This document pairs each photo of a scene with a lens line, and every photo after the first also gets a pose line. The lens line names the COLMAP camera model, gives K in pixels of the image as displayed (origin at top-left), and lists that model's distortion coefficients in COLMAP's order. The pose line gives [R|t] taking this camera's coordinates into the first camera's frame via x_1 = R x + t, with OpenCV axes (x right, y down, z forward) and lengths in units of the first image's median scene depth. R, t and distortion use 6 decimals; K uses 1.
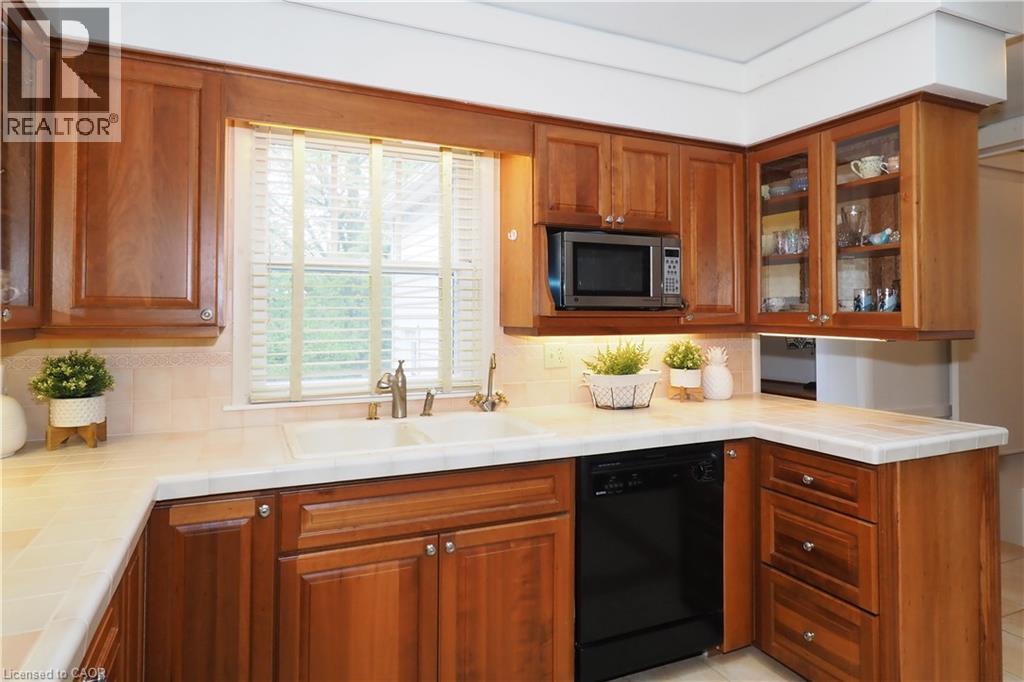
lens RADIAL K [[614.2, 0, 512.3], [0, 614.2, 302.5], [0, 0, 1]] dist [0.002626, 0.000390]
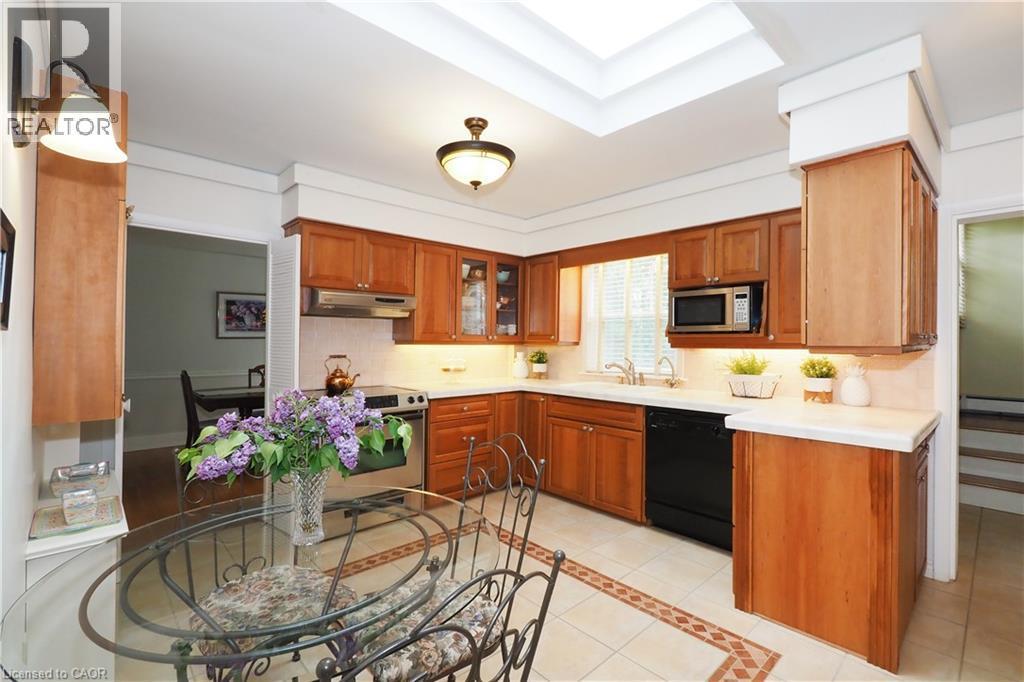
lens RADIAL K [[440.5, 0, 502.4], [0, 440.5, 337.1], [0, 0, 1]] dist [-0.000179, 0.000025]
pose [[0.293427, -0.013895, -0.955880, 1.153386], [0.014678, 0.999842, -0.010028, 0.025959], [0.955869, -0.011088, 0.293585, 0.098597]]
